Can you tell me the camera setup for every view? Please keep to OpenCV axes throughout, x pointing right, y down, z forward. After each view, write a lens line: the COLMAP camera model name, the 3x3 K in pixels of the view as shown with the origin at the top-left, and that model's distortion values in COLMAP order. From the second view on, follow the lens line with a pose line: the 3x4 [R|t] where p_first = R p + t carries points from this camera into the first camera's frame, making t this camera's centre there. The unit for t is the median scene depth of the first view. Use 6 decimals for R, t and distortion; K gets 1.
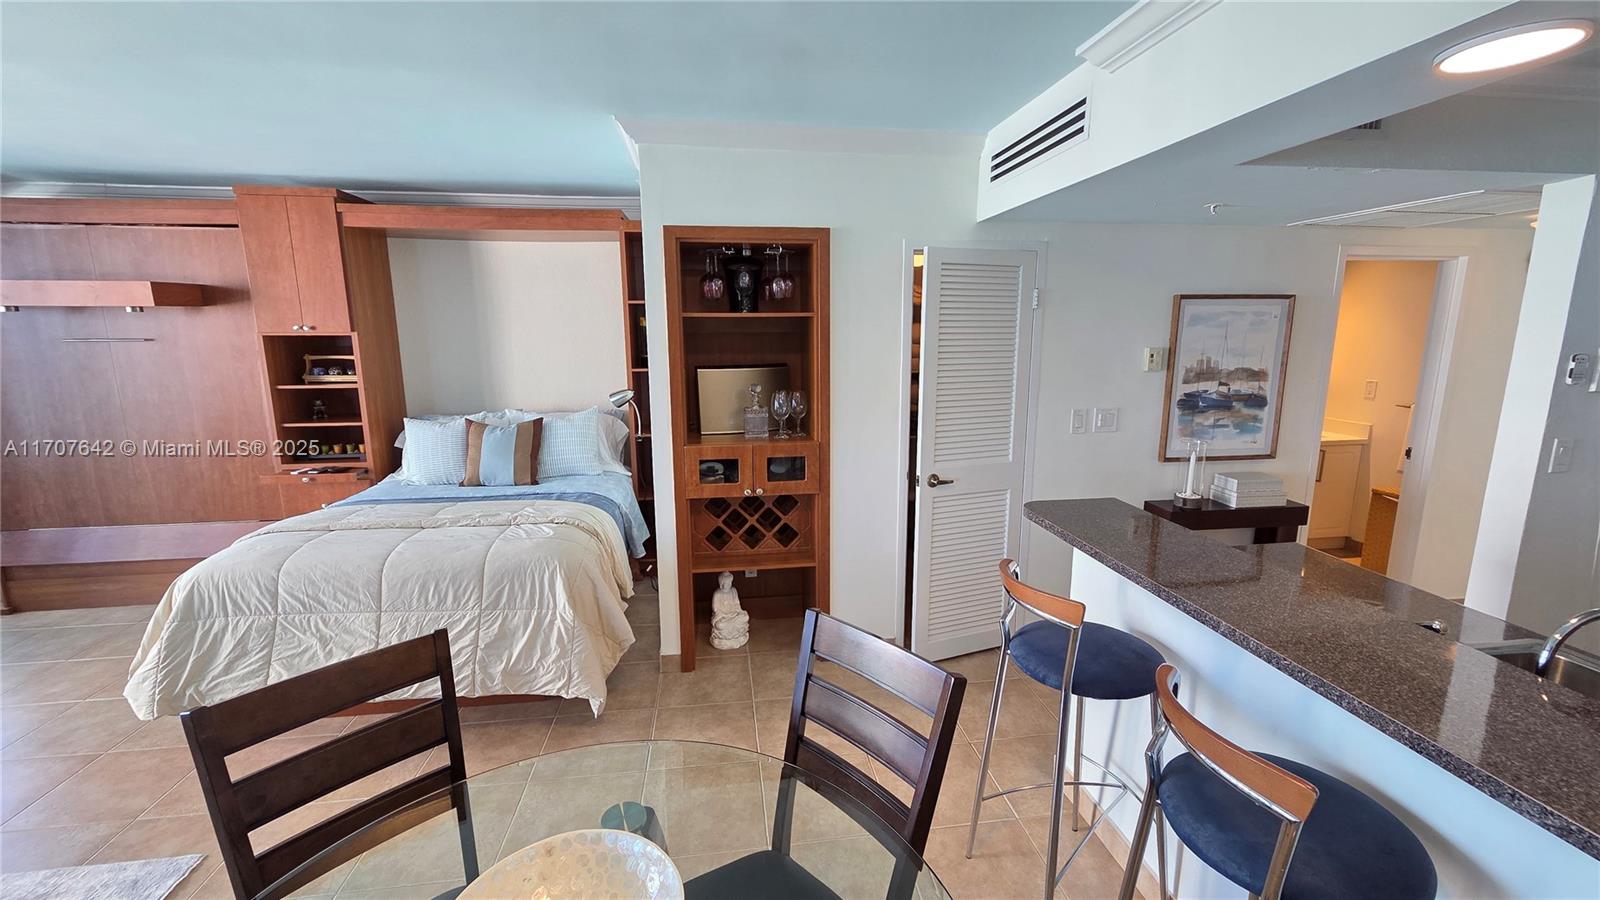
lens RADIAL K [[652.4, 0, 807.1], [0, 652.4, 446.0], [0, 0, 1]] dist [0.007525, -0.001899]
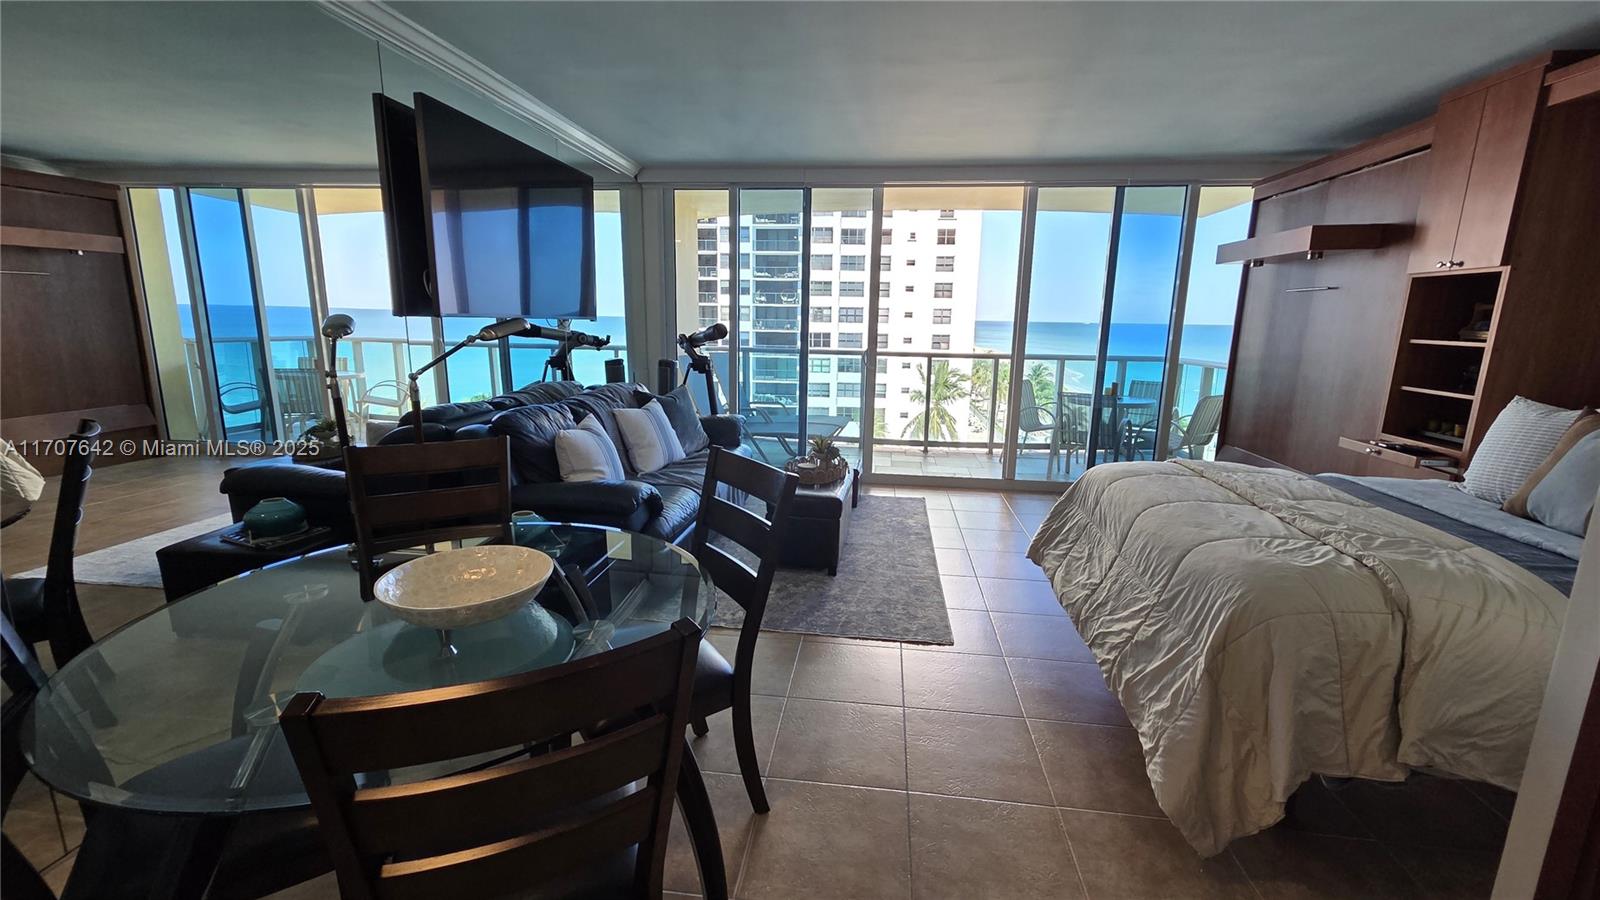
lens RADIAL K [[652.4, 0, 806.7], [0, 652.4, 445.3], [0, 0, 1]] dist [0.007525, -0.001899]
pose [[-0.257897, 0.186980, -0.947907, 0.219824], [-0.191055, 0.951853, 0.239739, -0.020035], [0.947094, 0.242930, -0.209756, 0.543883]]
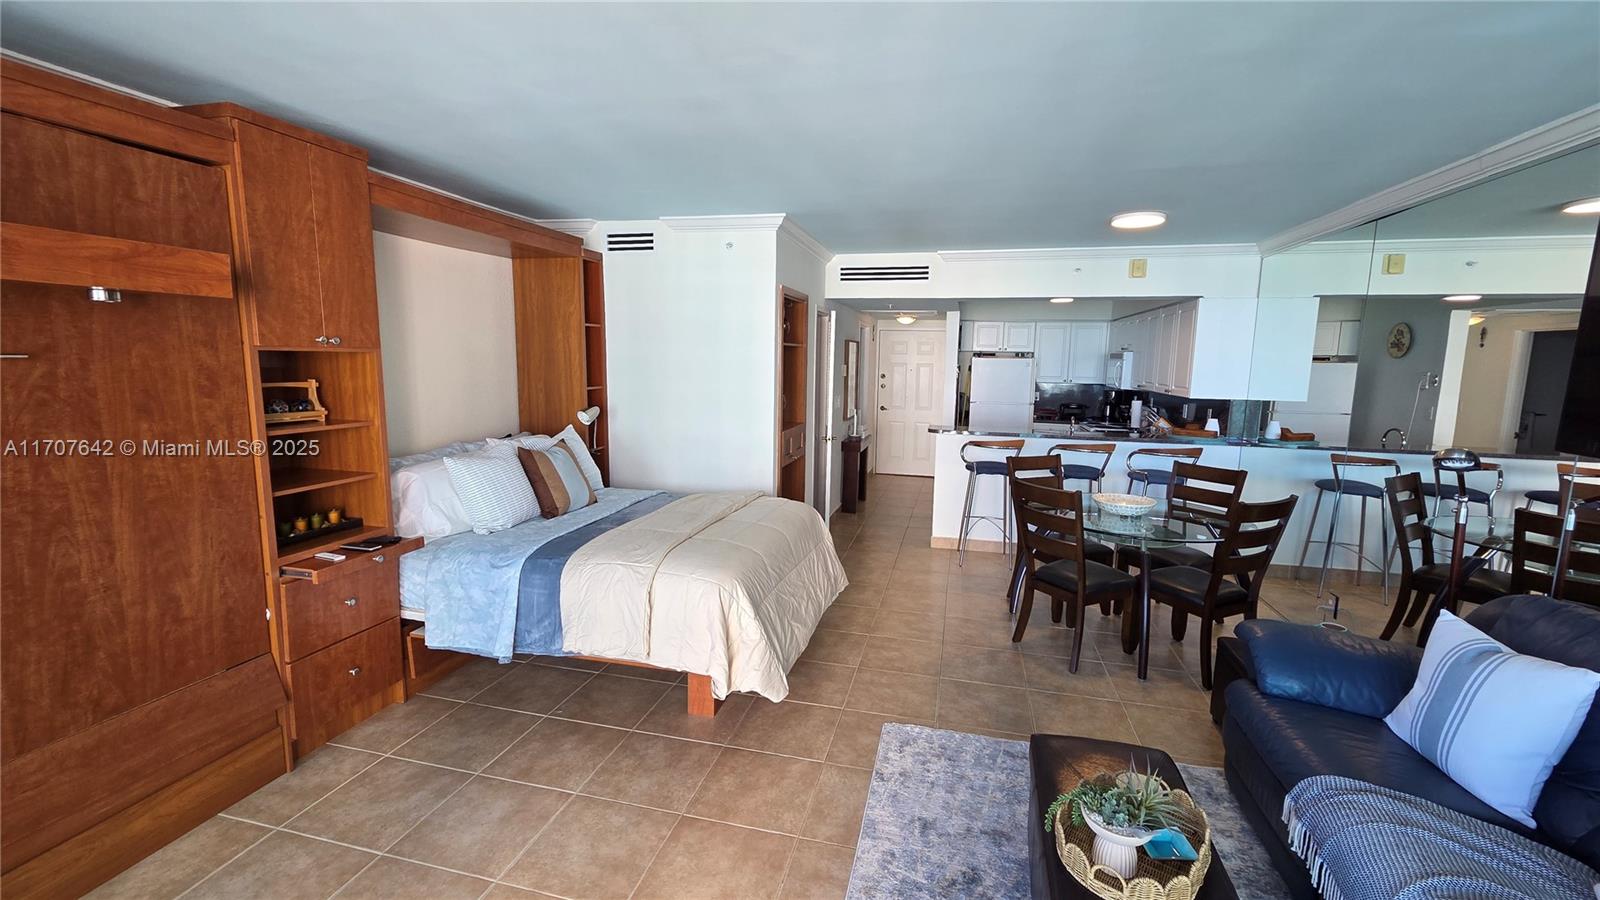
lens RADIAL K [[652.4, 0, 805.9], [0, 652.4, 446.6], [0, 0, 1]] dist [0.007525, -0.001899]
pose [[0.370220, -0.117905, 0.921431, -1.332163], [0.148112, 0.986715, 0.066749, -0.049169], [-0.917060, 0.111764, 0.382765, 0.334517]]
